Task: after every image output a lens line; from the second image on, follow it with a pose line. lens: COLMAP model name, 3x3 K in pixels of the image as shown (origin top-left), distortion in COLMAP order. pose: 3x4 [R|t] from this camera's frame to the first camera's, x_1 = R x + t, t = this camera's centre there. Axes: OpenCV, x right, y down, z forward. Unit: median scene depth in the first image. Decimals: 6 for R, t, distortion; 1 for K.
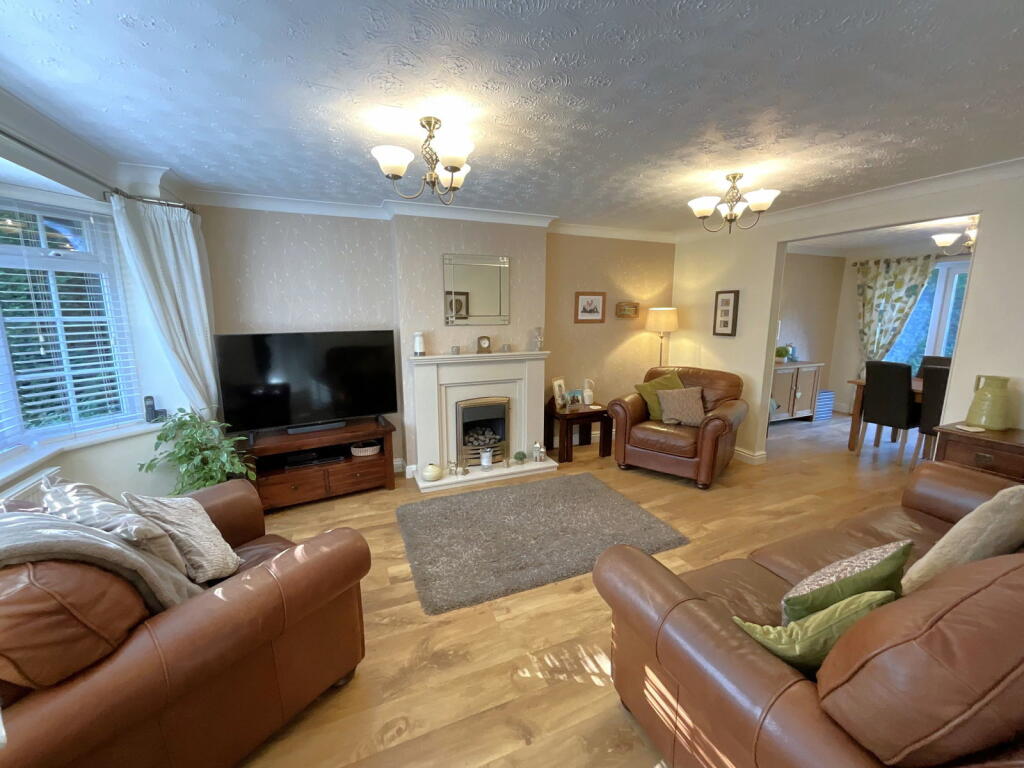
lens RADIAL K [[411.0, 0, 506.6], [0, 411.0, 386.6], [0, 0, 1]] dist [0.000840, 0.000110]
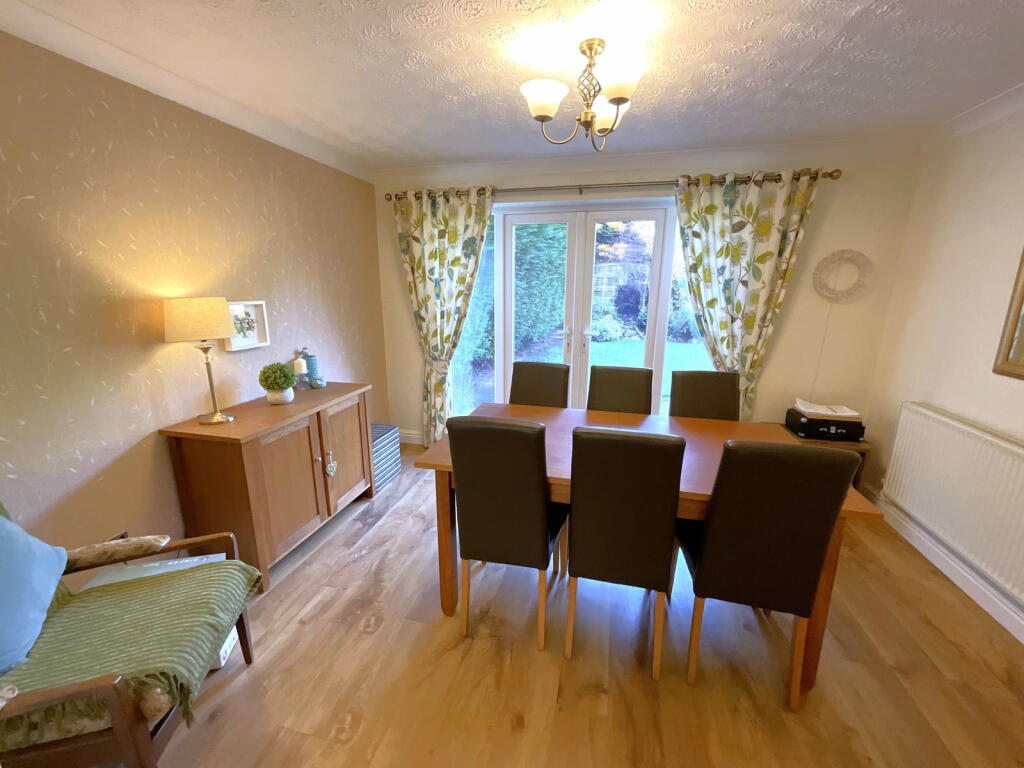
lens RADIAL K [[411.0, 0, 512.4], [0, 411.0, 383.0], [0, 0, 1]] dist [0.000840, 0.000110]
pose [[0.588759, -0.180988, 0.787786, 0.479715], [0.139773, 0.982724, 0.121313, -0.094583], [-0.796132, 0.038687, 0.603885, 0.560552]]
